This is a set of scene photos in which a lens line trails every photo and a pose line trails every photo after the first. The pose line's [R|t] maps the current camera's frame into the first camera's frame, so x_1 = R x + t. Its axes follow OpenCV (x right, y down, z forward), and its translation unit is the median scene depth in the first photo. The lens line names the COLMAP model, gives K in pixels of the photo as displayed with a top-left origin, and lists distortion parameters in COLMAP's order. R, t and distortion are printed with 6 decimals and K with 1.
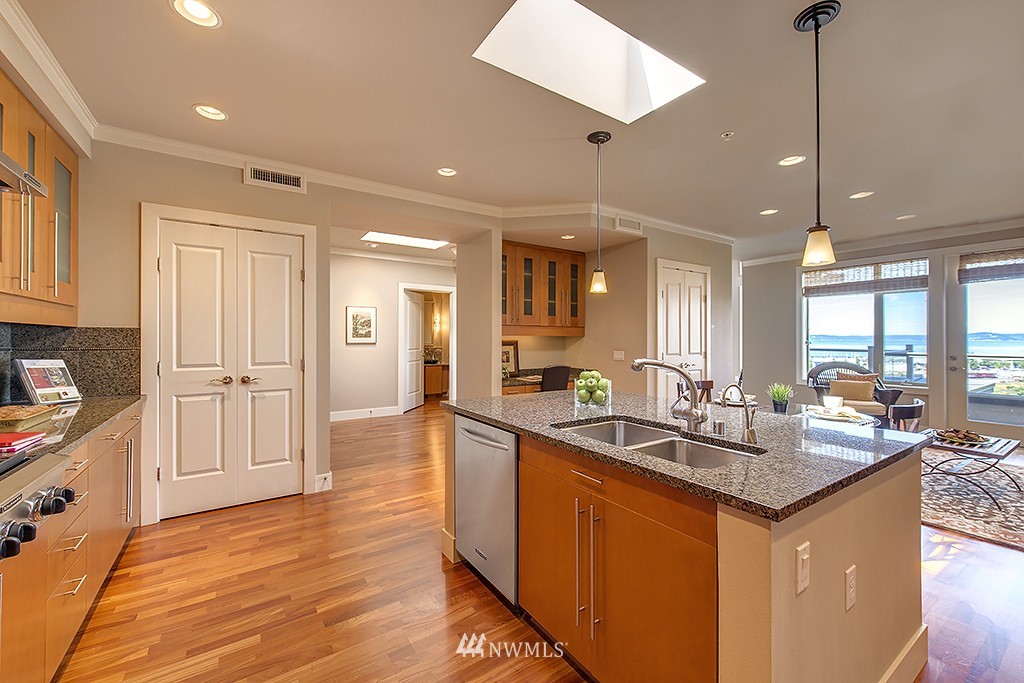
lens RADIAL K [[407.0, 0, 509.1], [0, 407.0, 339.8], [0, 0, 1]] dist [0.001603, -0.000183]
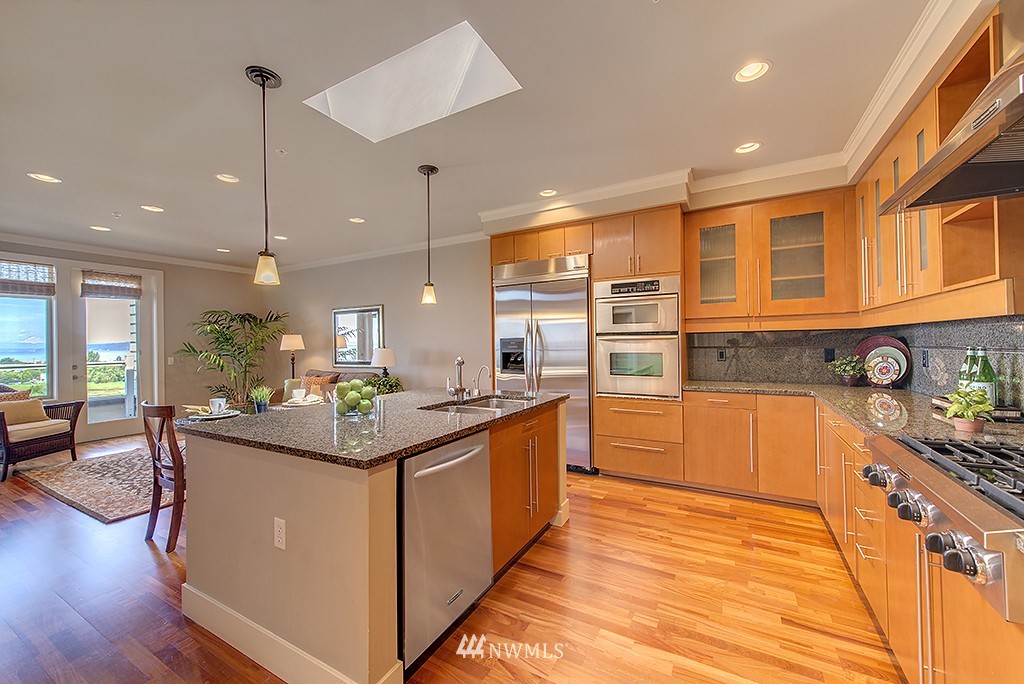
lens RADIAL K [[407.0, 0, 506.6], [0, 407.0, 336.6], [0, 0, 1]] dist [0.001603, -0.000183]
pose [[-0.460729, 0.016700, 0.887384, -0.568815], [0.018079, 0.999792, -0.009429, -0.005067], [-0.887357, 0.011699, -0.460935, 0.832469]]
